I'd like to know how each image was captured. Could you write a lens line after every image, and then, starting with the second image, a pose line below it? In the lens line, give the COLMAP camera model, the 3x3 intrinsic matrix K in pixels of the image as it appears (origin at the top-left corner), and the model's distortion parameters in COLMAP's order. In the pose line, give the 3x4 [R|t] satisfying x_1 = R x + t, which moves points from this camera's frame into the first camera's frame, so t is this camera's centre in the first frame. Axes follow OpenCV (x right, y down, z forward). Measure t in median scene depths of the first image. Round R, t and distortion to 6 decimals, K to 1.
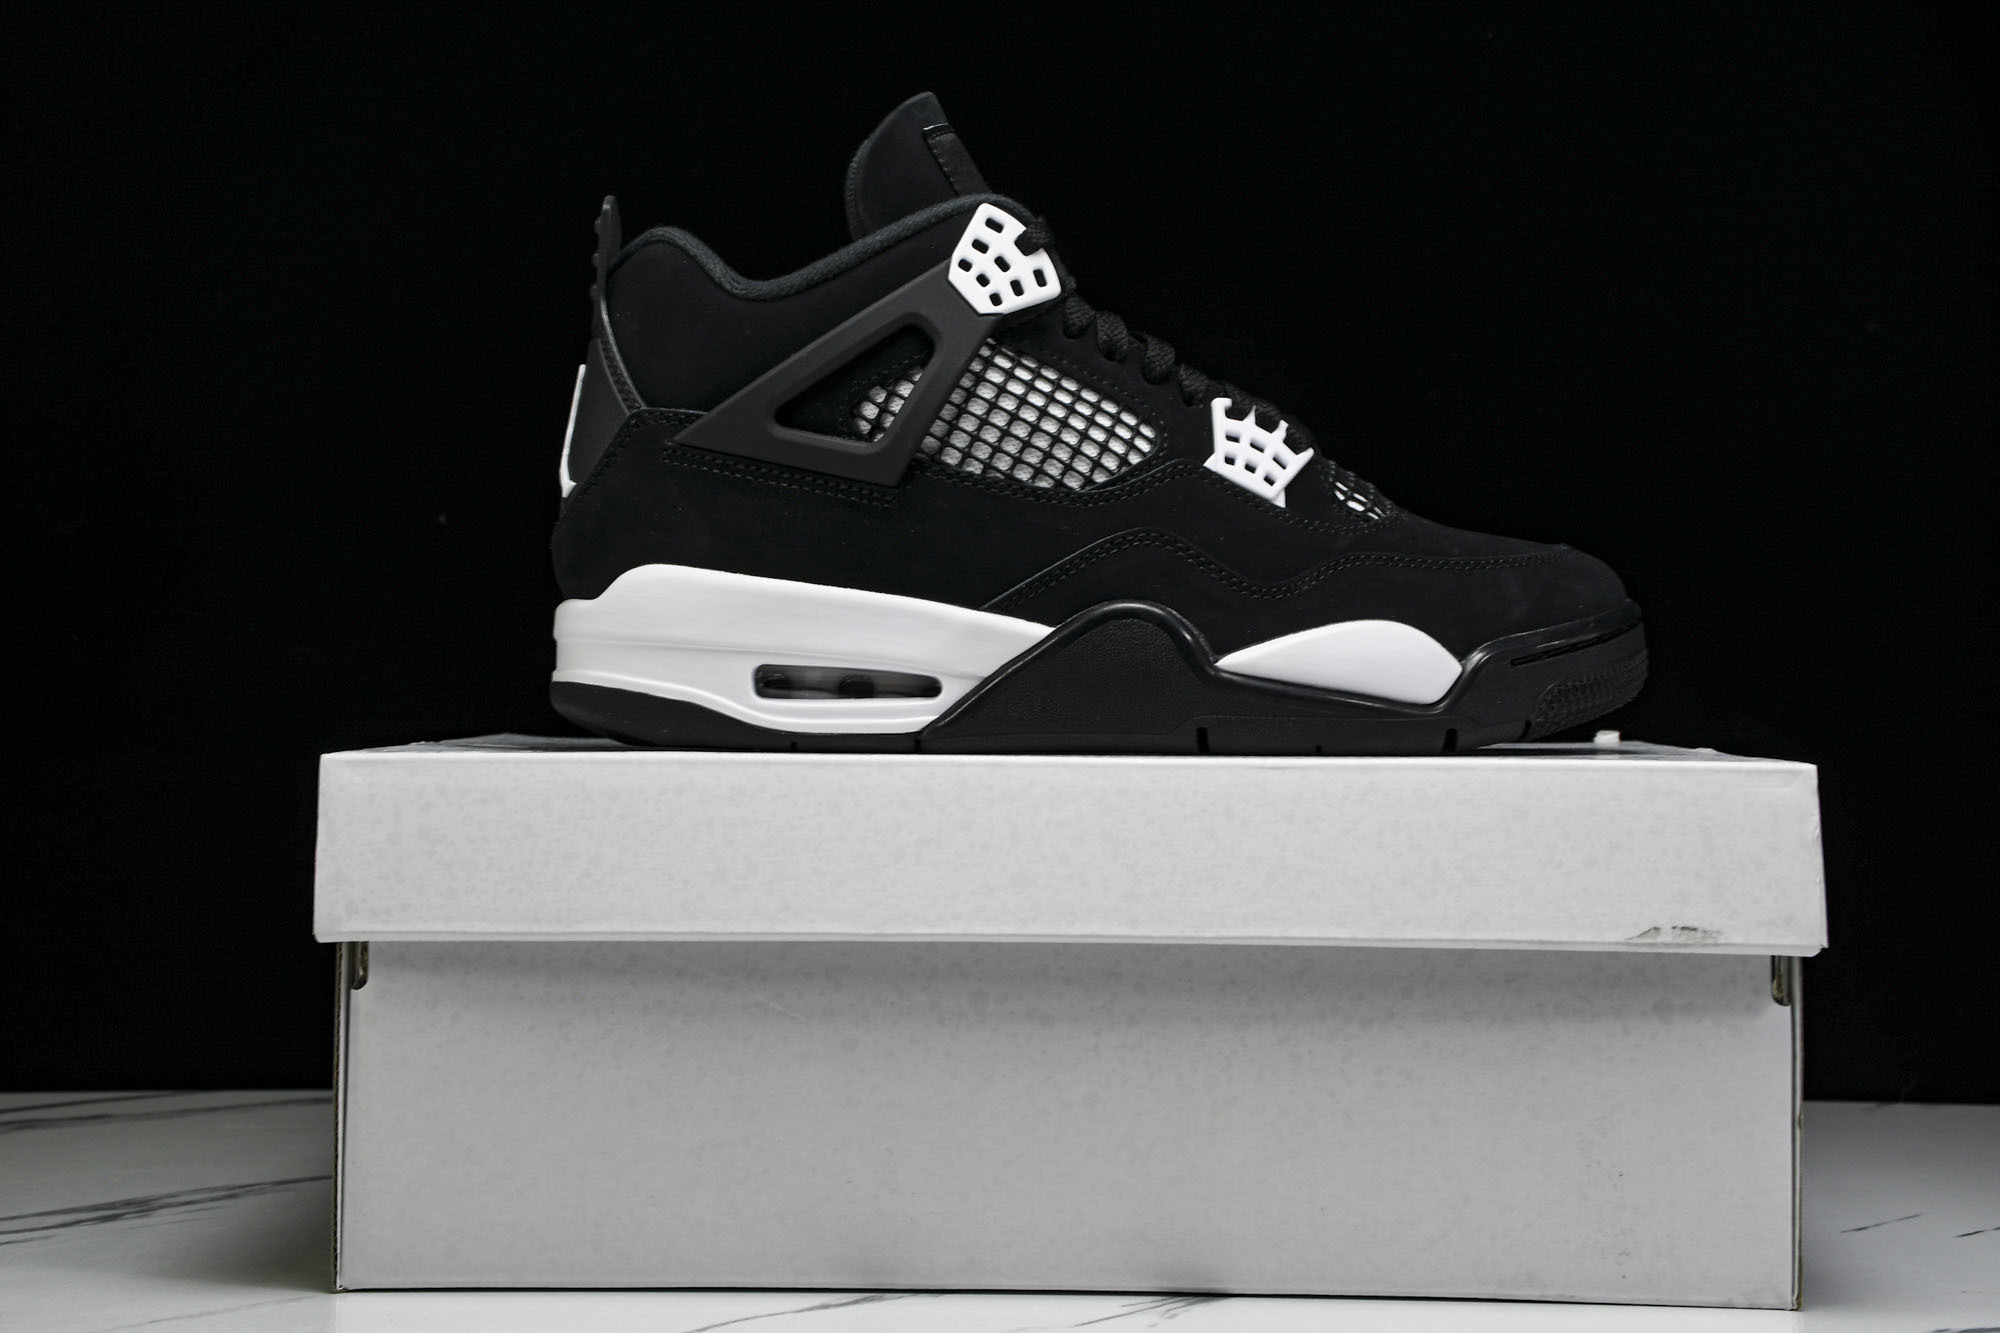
lens RADIAL K [[3624.8, 0, 994.4], [0, 3624.8, 666.6], [0, 0, 1]] dist [0.247848, 0.000000]
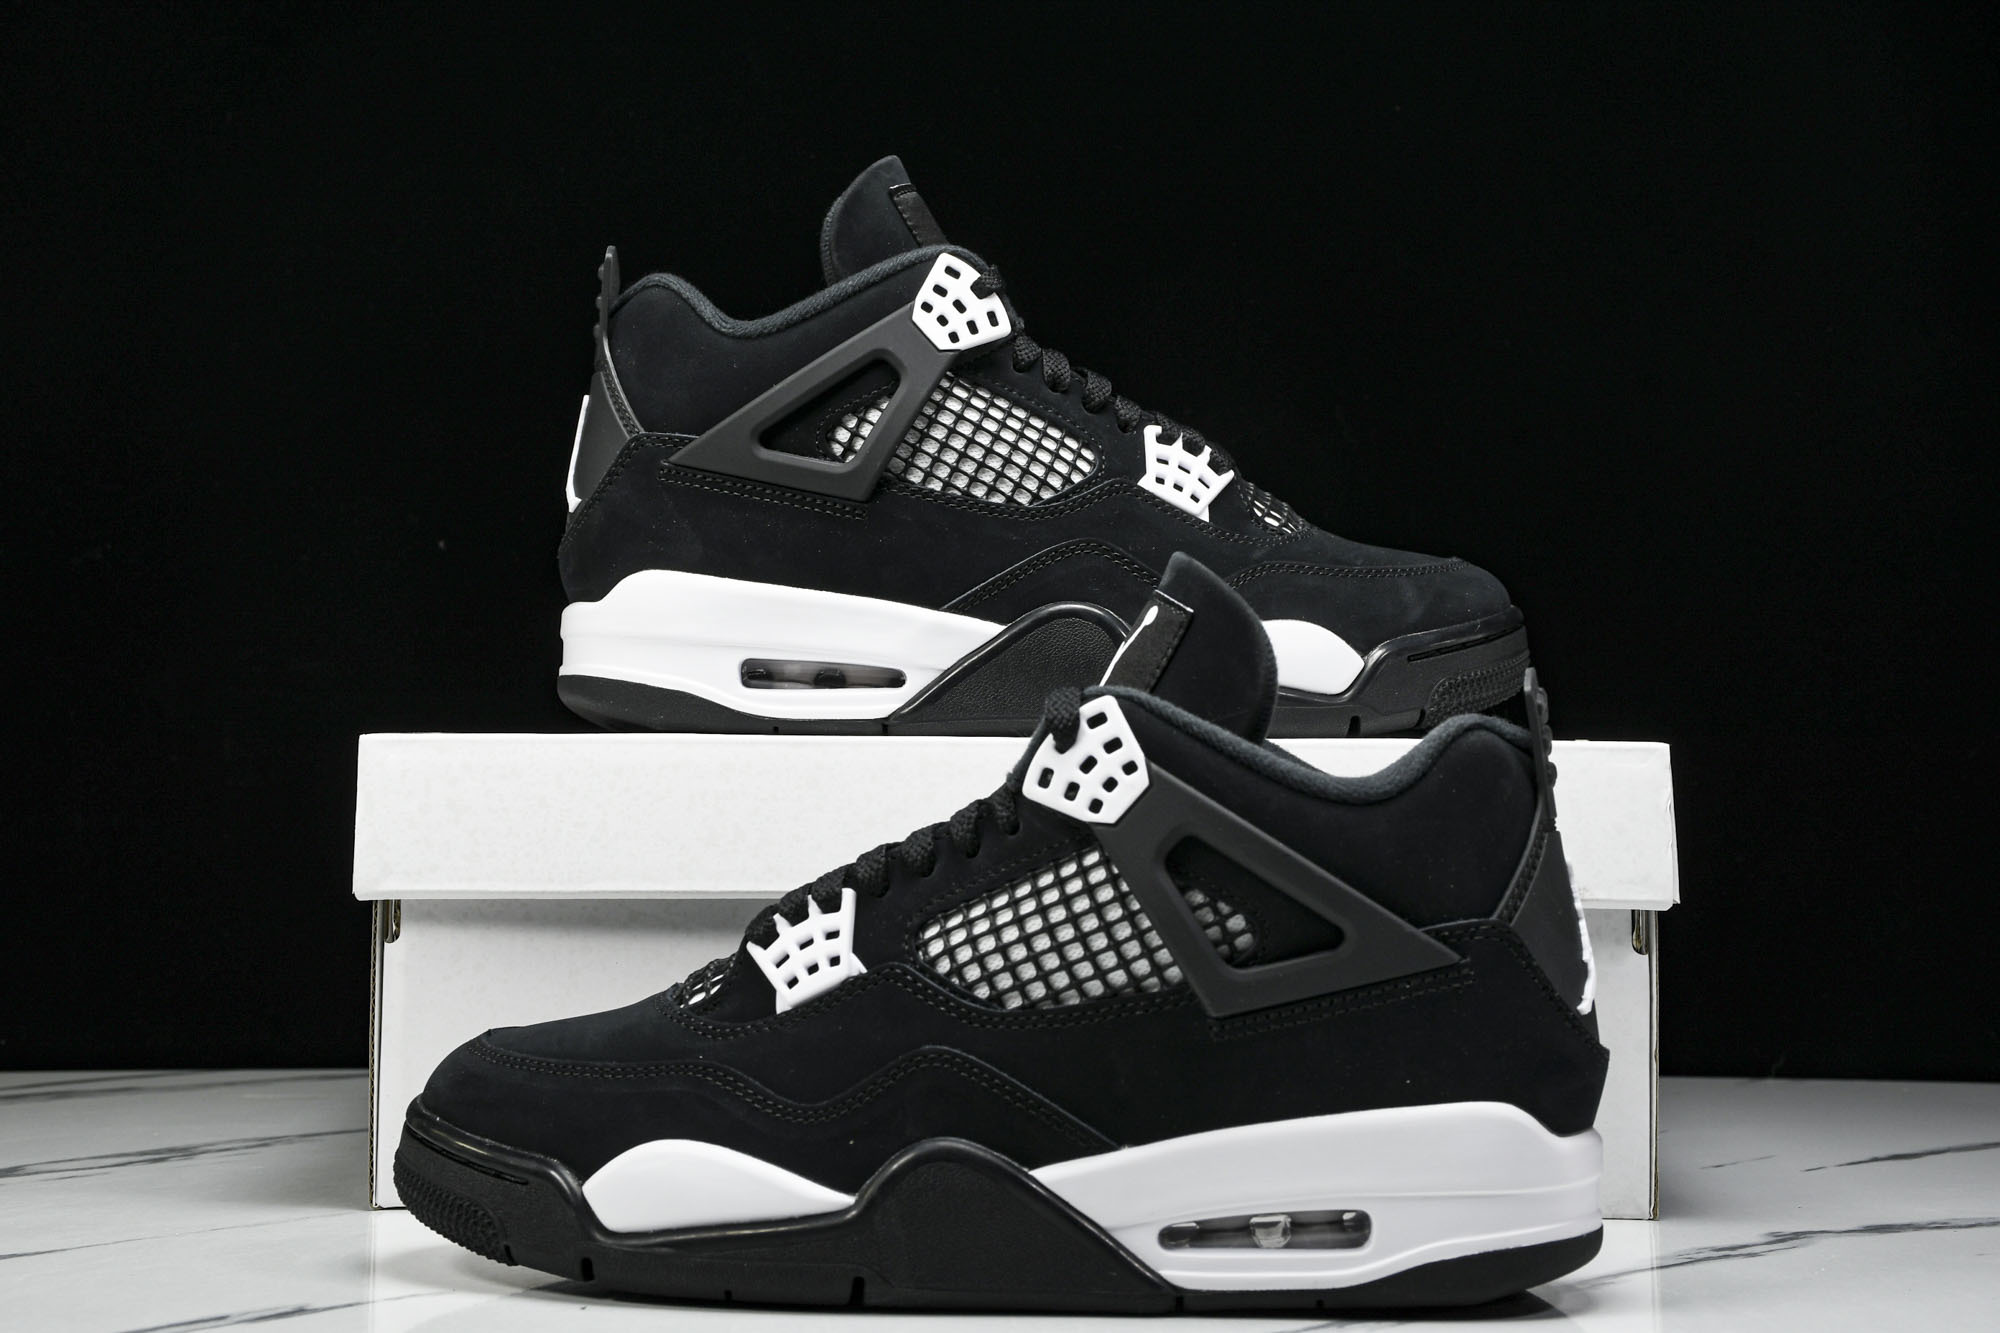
lens RADIAL K [[3624.8, 0, 1005.0], [0, 3624.8, 666.6], [0, 0, 1]] dist [0.247848, 0.000000]
pose [[0.999816, 0.000523, 0.019193, -0.005390], [-0.000159, 0.999820, -0.018980, 0.023034], [-0.019199, 0.018974, 0.999636, -0.130458]]
